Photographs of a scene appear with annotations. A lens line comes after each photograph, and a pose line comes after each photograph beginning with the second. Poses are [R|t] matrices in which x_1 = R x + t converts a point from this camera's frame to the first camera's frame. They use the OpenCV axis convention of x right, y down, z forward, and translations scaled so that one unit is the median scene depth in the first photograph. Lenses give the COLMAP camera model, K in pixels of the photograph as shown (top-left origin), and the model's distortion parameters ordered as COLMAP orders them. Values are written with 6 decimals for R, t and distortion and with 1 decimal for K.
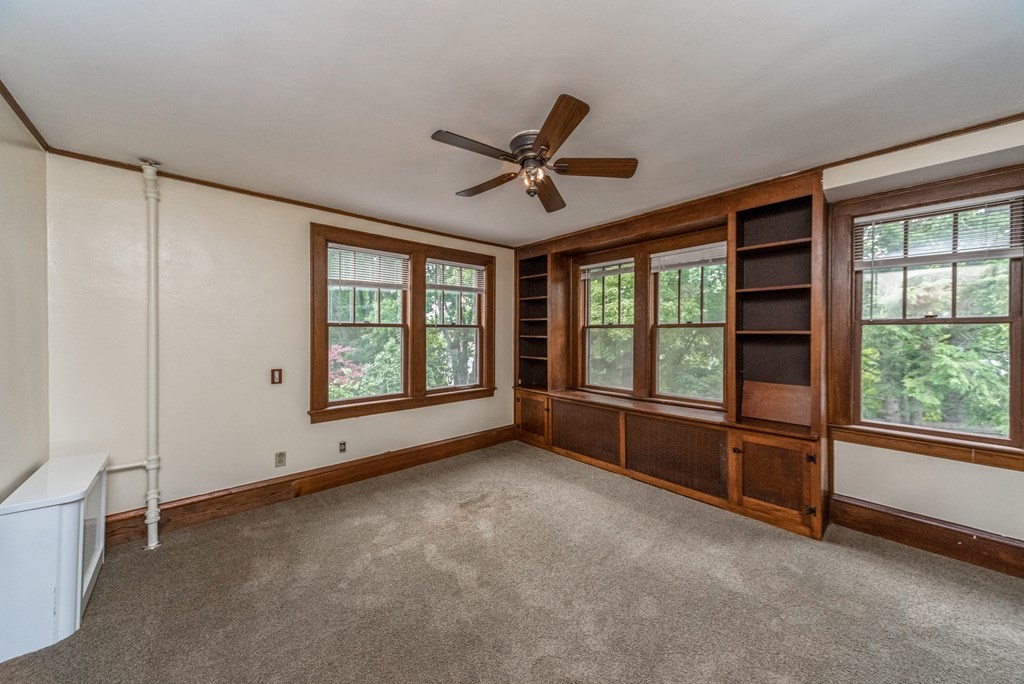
lens RADIAL K [[355.9, 0, 519.2], [0, 355.9, 347.4], [0, 0, 1]] dist [0.000097, -0.000031]
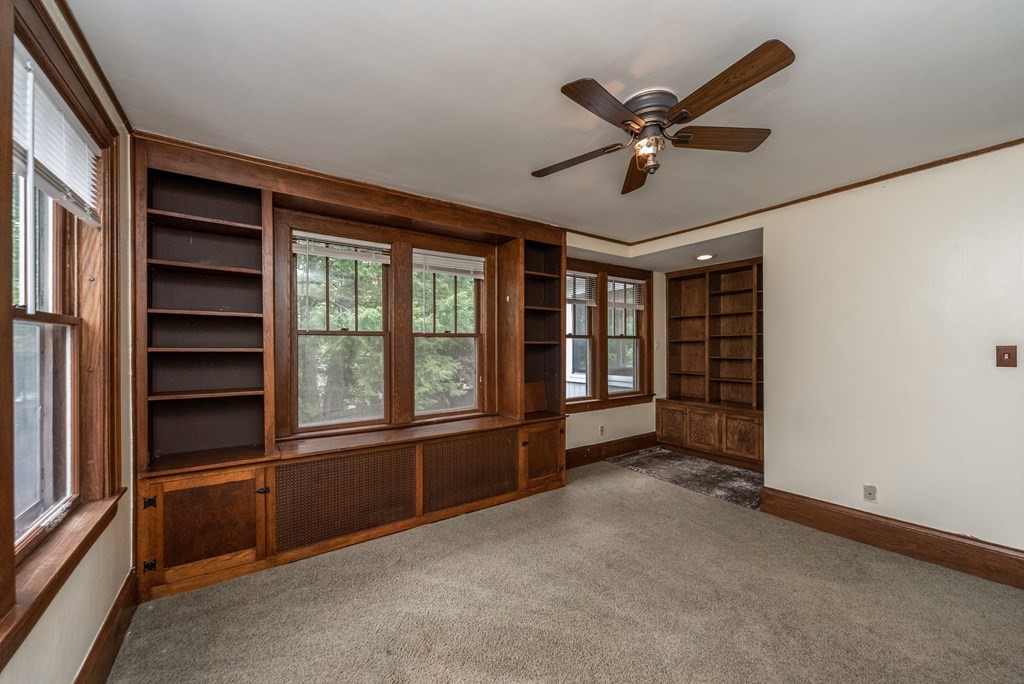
lens RADIAL K [[388.5, 0, 512.0], [0, 388.5, 354.8], [0, 0, 1]] dist [0.000261, -0.000245]
pose [[0.137195, -0.034582, 0.989940, -0.592622], [0.032615, 0.999006, 0.030379, -0.039233], [-0.990007, 0.028119, 0.138187, 0.782317]]
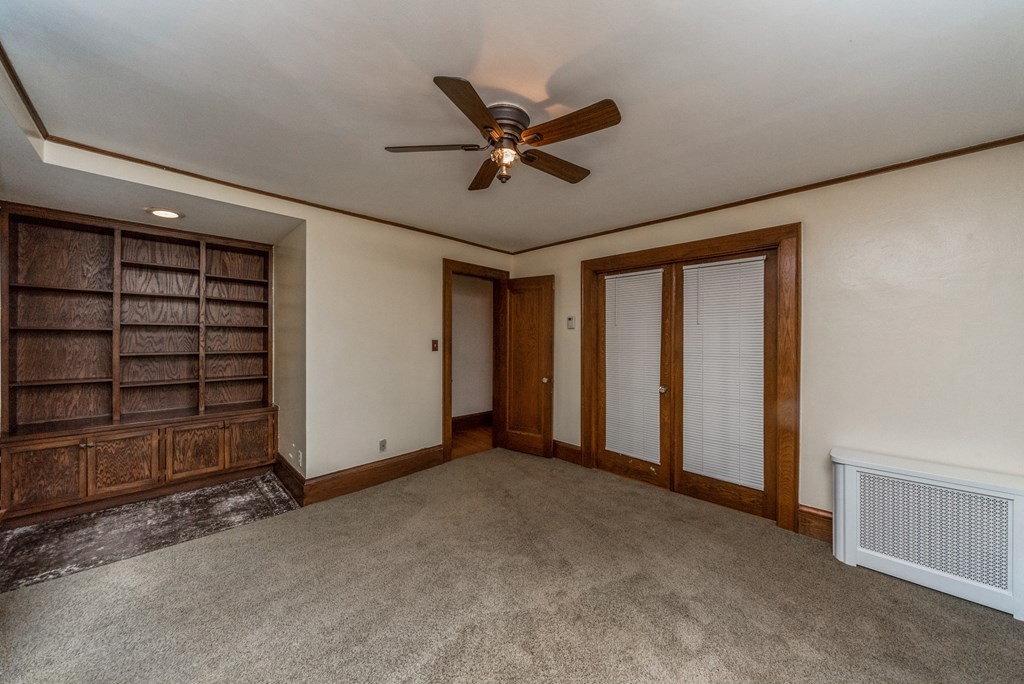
lens RADIAL K [[360.2, 0, 512.0], [0, 360.2, 342.0], [0, 0, 1]] dist [0.001113, 0.000051]
pose [[-0.998496, -0.017341, -0.052001, 0.040247], [-0.018933, 0.999362, 0.030277, -0.039862], [0.051443, 0.031216, -0.998188, 1.254845]]
